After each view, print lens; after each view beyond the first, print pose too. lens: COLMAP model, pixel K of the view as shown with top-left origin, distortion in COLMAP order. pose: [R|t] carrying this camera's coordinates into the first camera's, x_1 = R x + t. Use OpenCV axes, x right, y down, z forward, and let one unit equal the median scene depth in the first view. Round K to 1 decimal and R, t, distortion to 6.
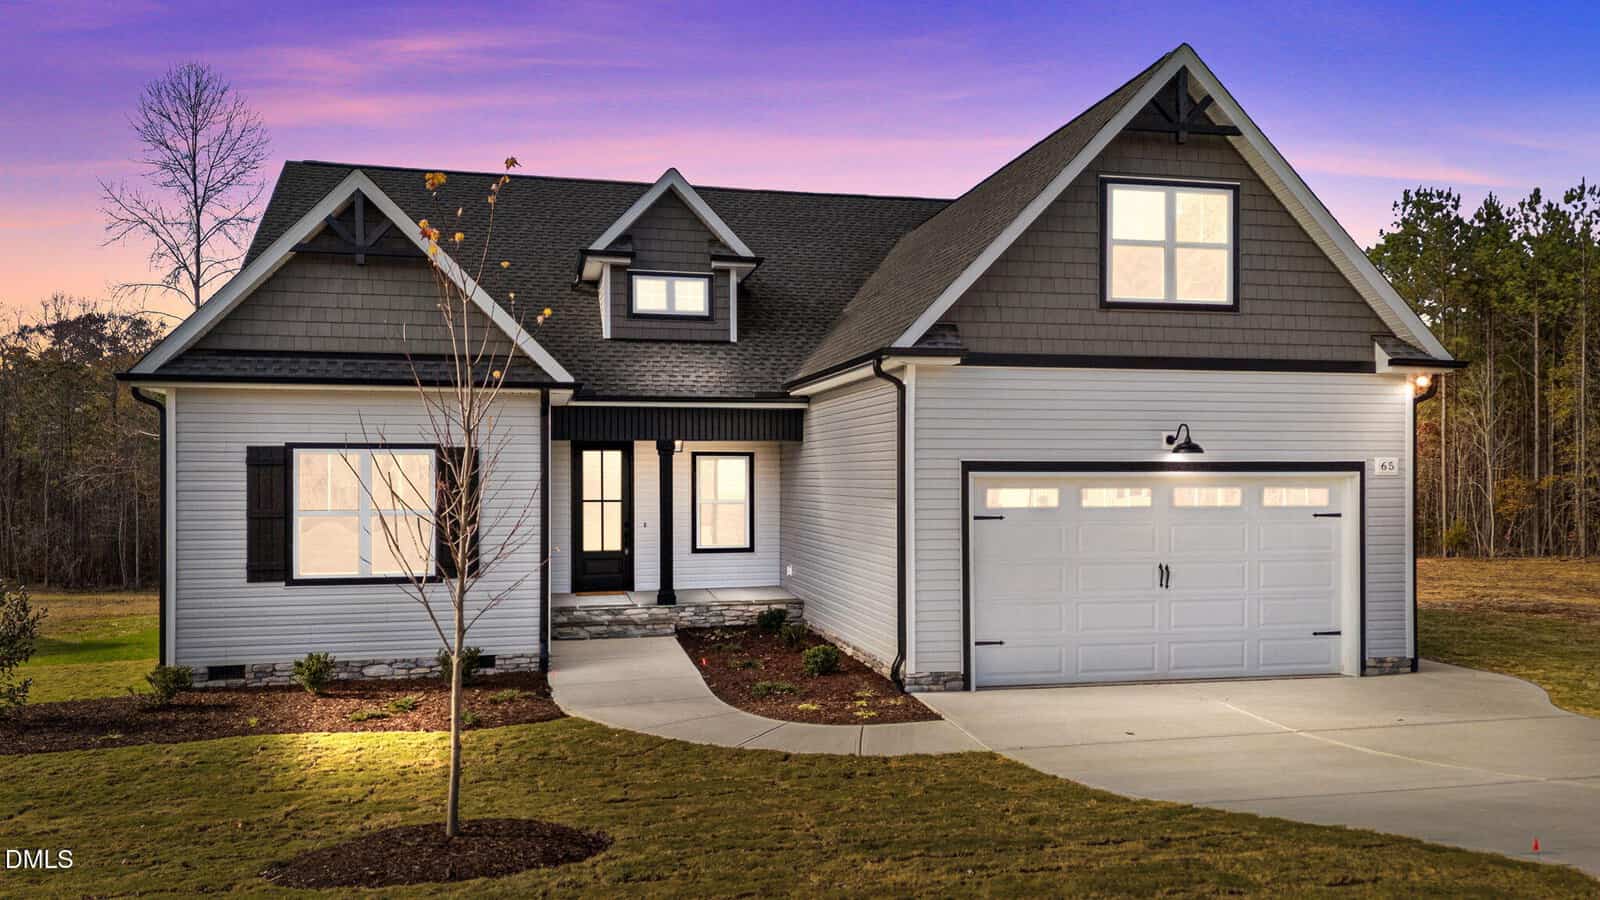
lens RADIAL K [[1155.5, 0, 803.1], [0, 1155.5, 473.7], [0, 0, 1]] dist [0.150828, -0.253171]
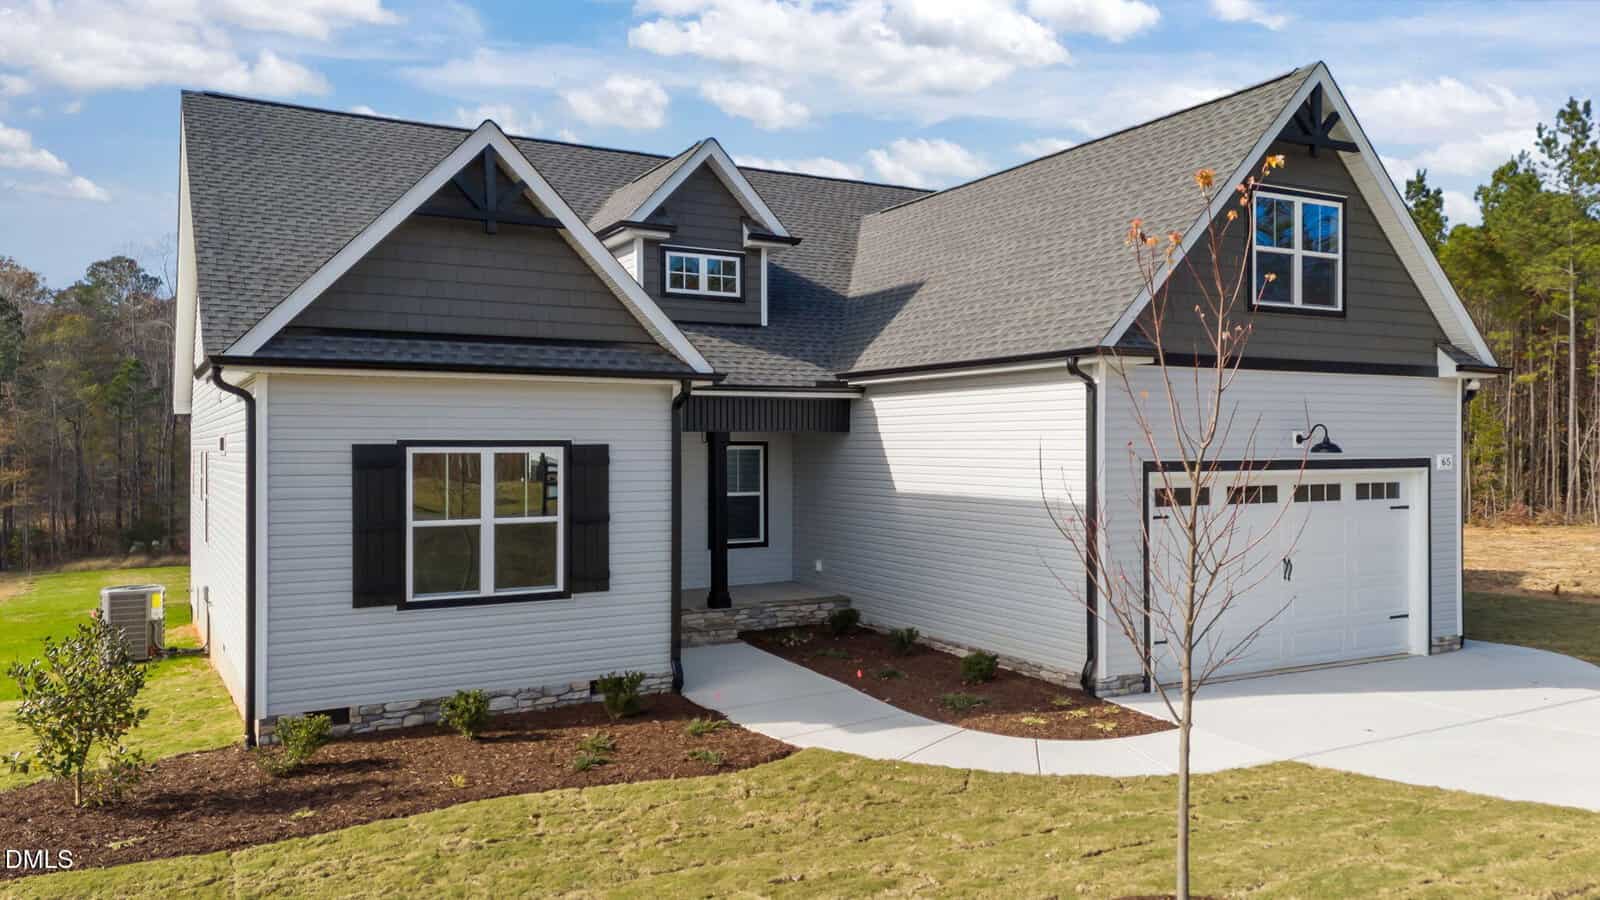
lens RADIAL K [[1146.7, 0, 800.0], [0, 1146.7, 450.0], [0, 0, 1]] dist [0.108775, -0.114081]
pose [[0.960097, -0.000909, 0.279664, -0.389149], [-0.000967, 0.999978, 0.006570, -0.024628], [-0.279664, -0.006579, 0.960075, 0.121943]]
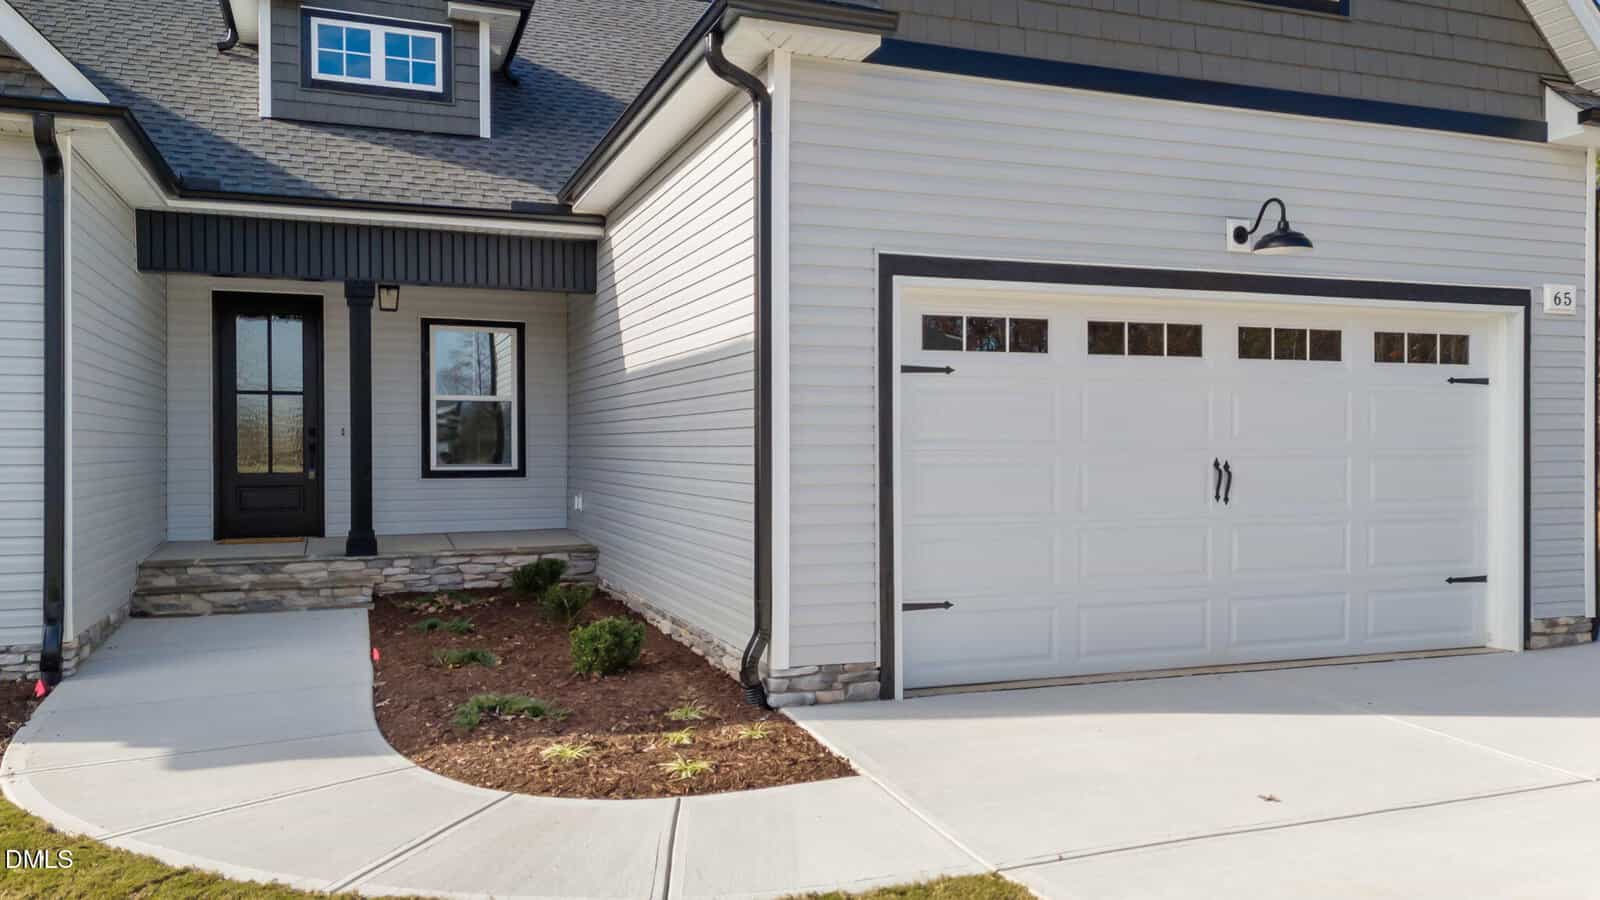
lens RADIAL K [[1166.8, 0, 800.0], [0, 1166.8, 450.0], [0, 0, 1]] dist [0.094499, -0.086934]
pose [[0.990784, 0.000568, 0.135449, 0.029502], [-0.001401, 0.999981, 0.006050, 0.067369], [-0.135443, -0.006184, 0.990766, 0.453577]]
